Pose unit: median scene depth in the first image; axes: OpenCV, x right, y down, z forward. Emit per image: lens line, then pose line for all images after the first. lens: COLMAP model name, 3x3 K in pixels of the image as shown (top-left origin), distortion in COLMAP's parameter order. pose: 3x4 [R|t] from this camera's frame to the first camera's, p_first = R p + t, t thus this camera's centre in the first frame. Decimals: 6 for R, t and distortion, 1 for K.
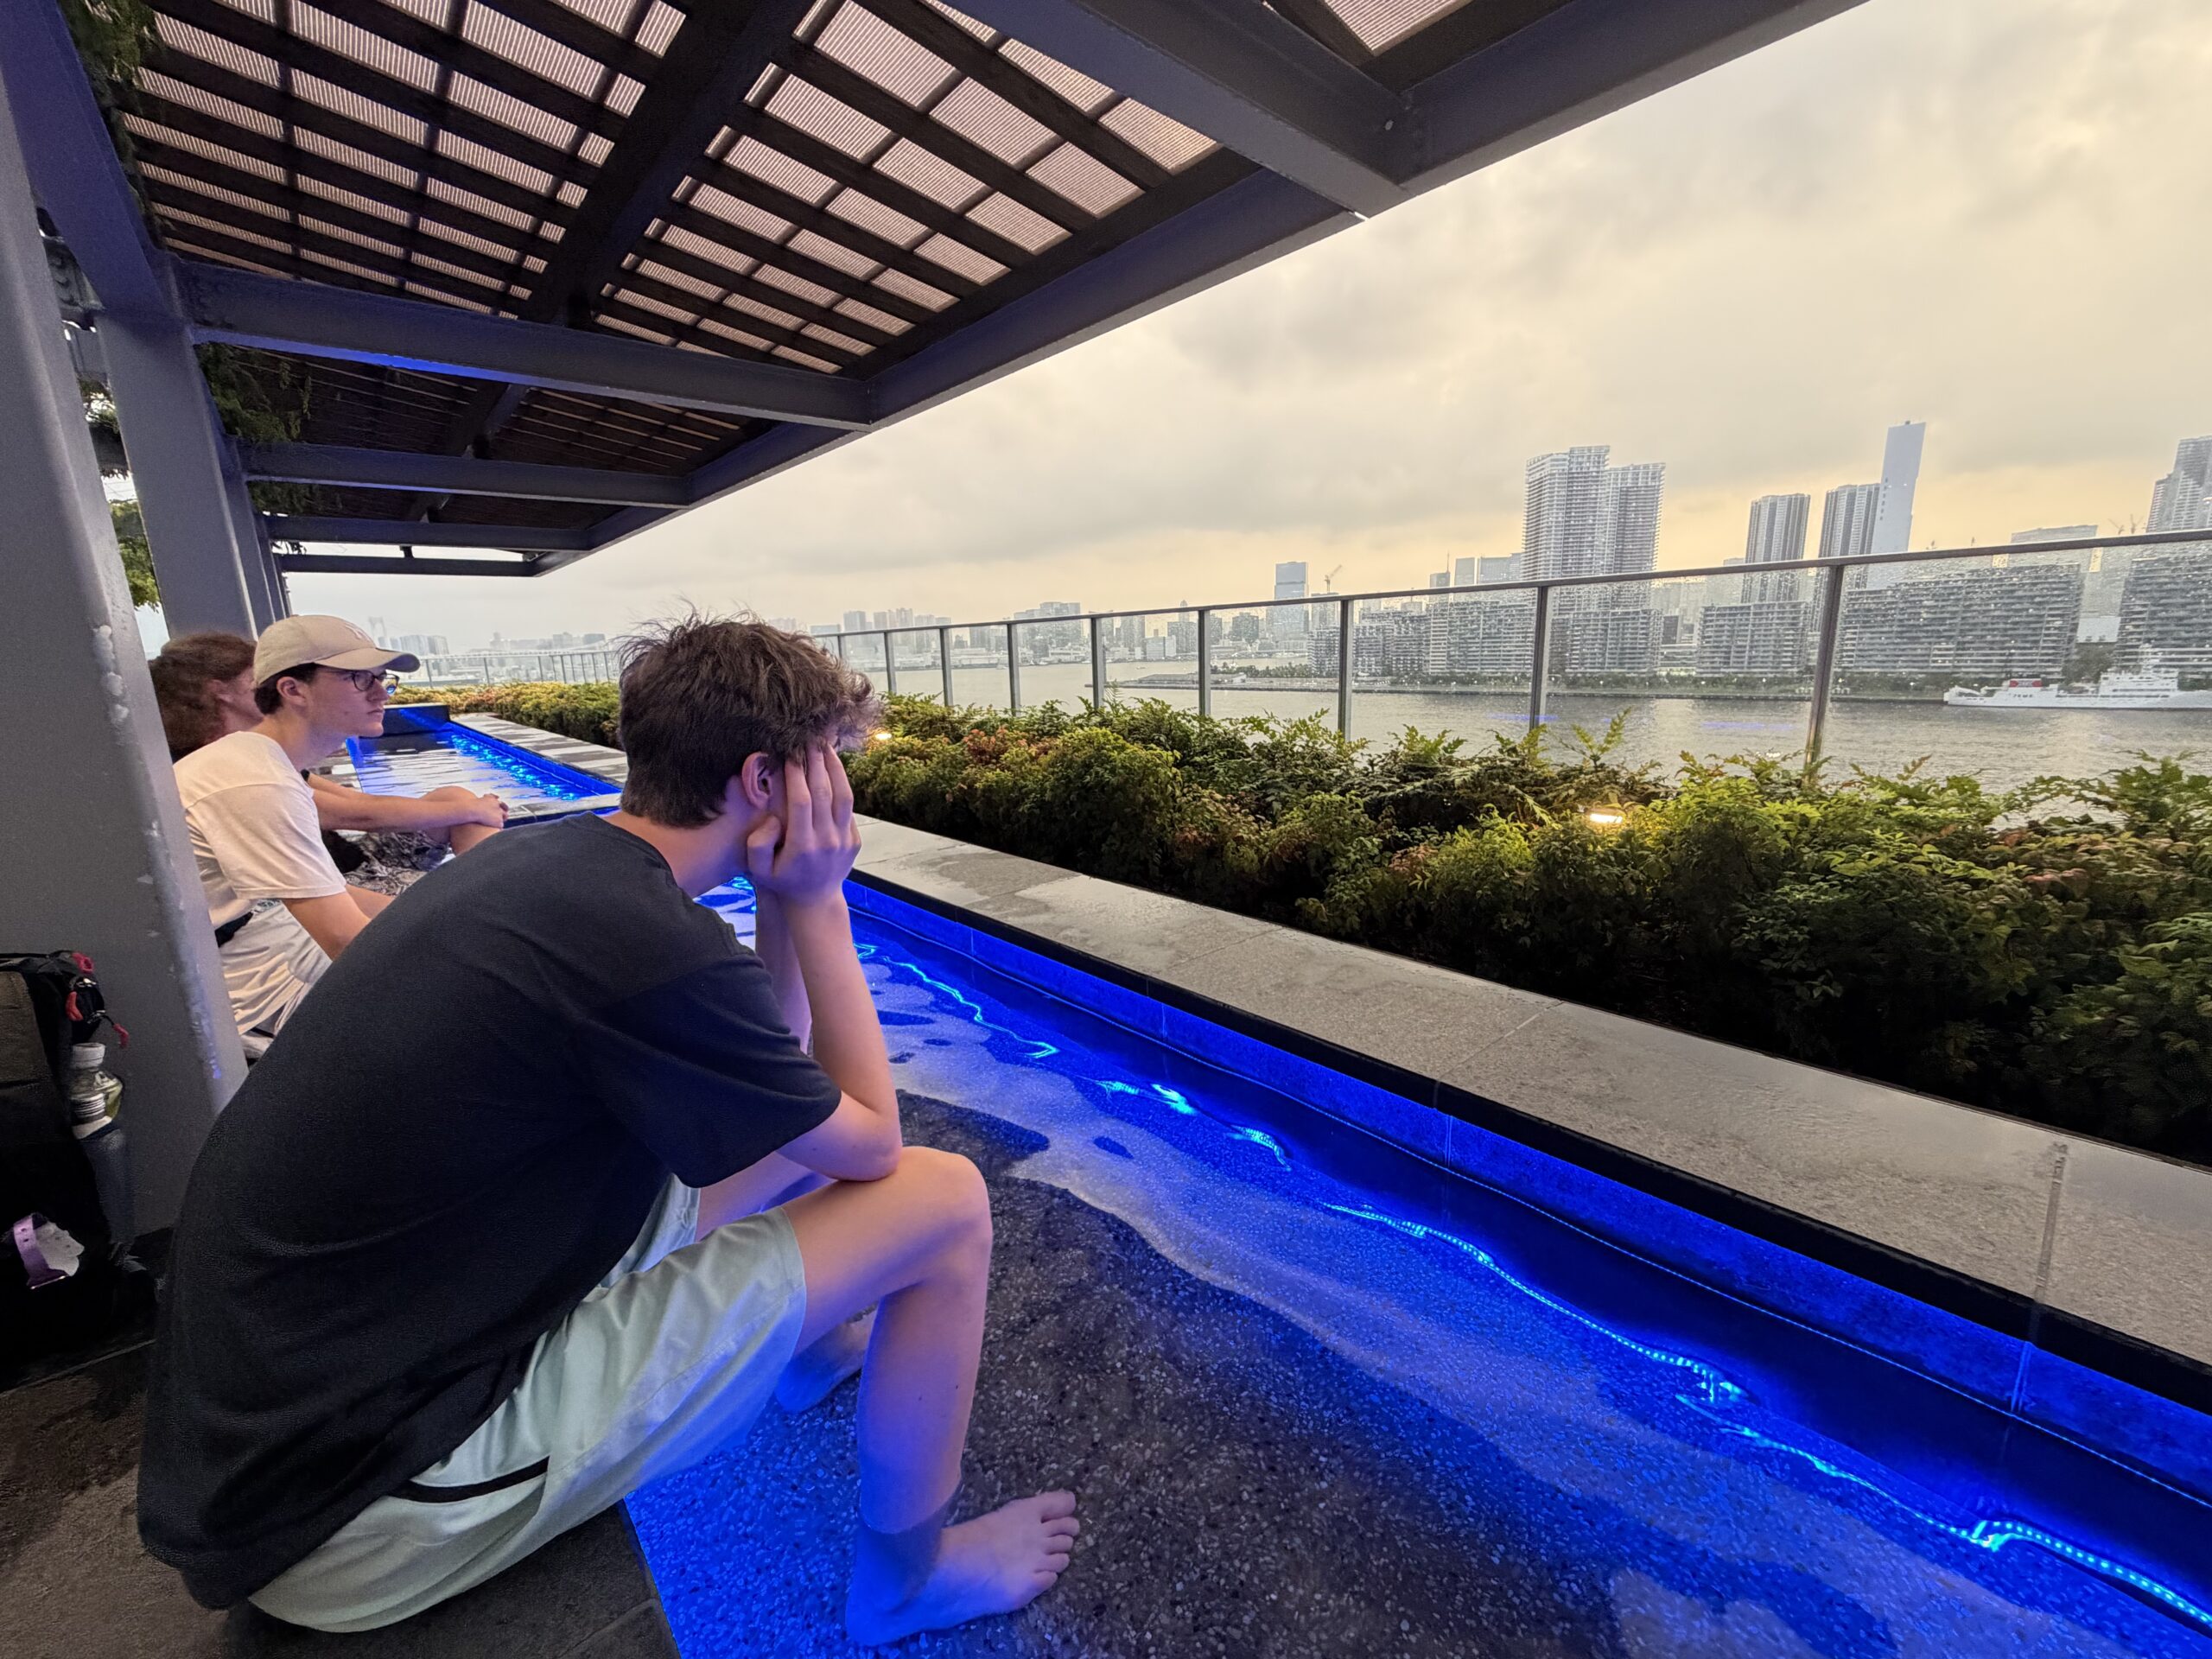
lens RADIAL K [[880.5, 0, 1106.0], [0, 880.5, 829.5], [0, 0, 1]] dist [0.002306, -0.000310]
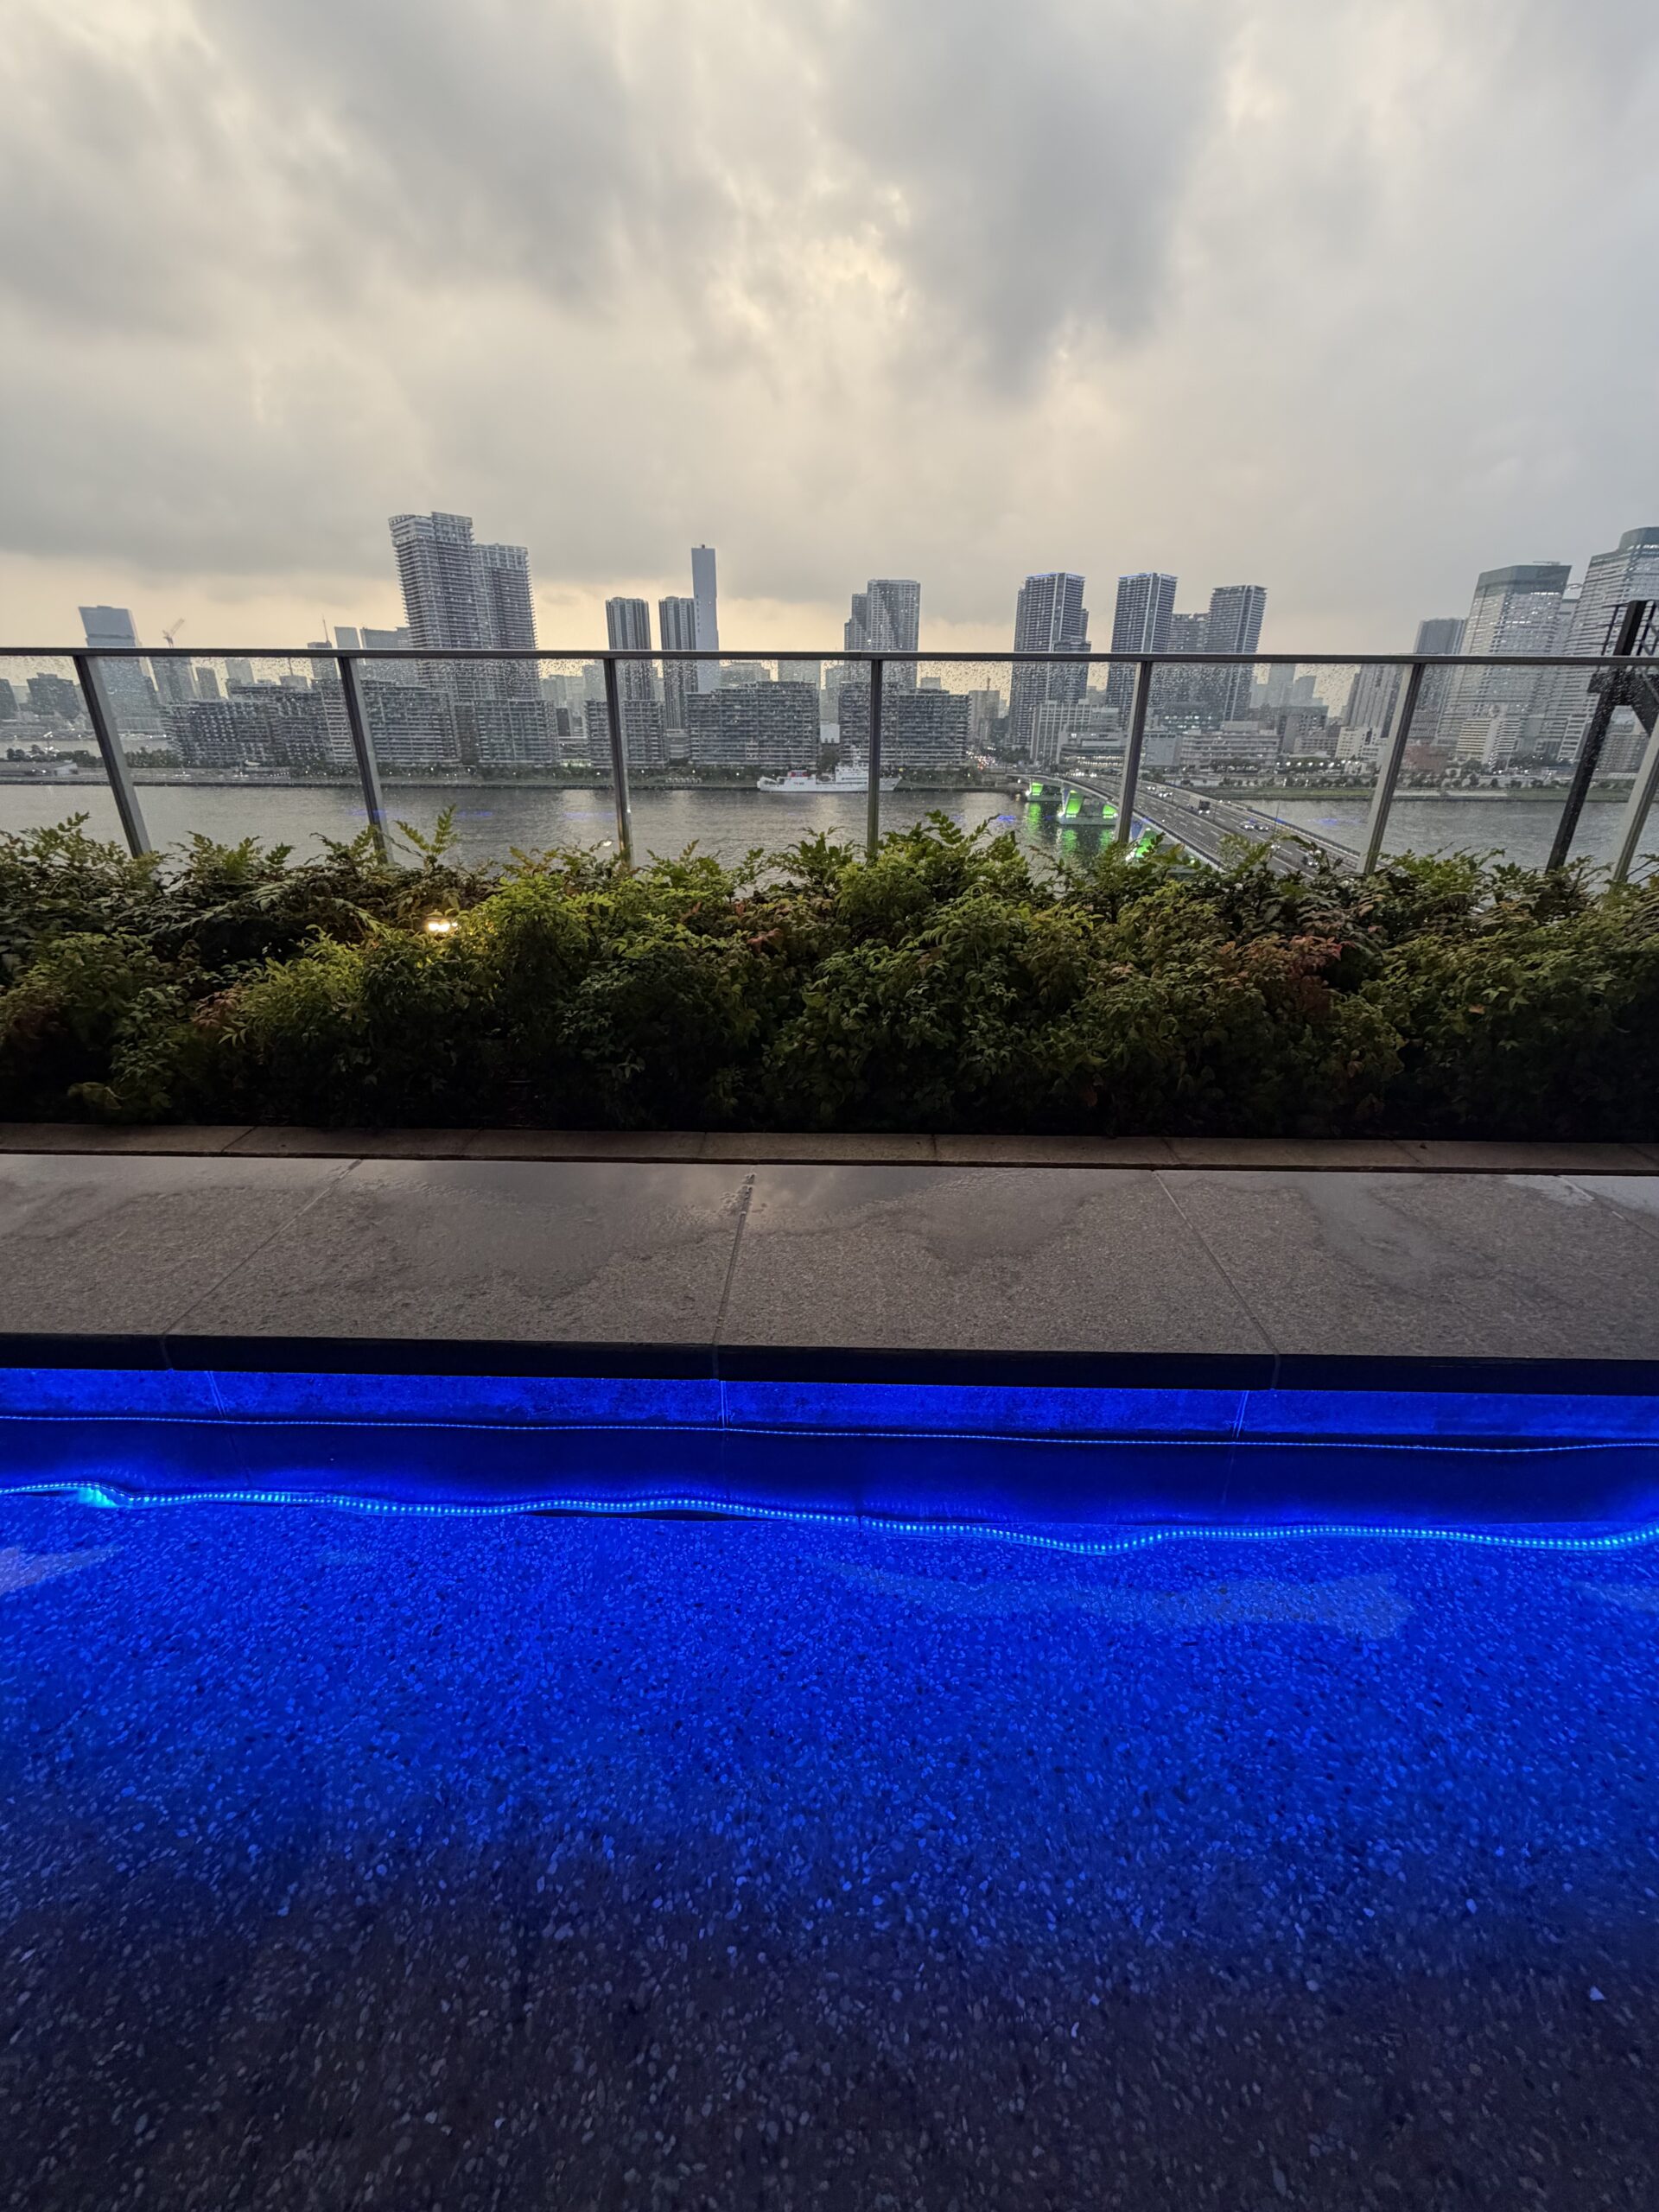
lens RADIAL K [[880.5, 0, 829.5], [0, 880.5, 1106.0], [0, 0, 1]] dist [0.002306, -0.000310]
pose [[0.670414, -0.263599, 0.693585, 0.168128], [0.124121, 0.961437, 0.245423, -0.009447], [-0.731532, -0.078447, 0.677279, 0.053523]]
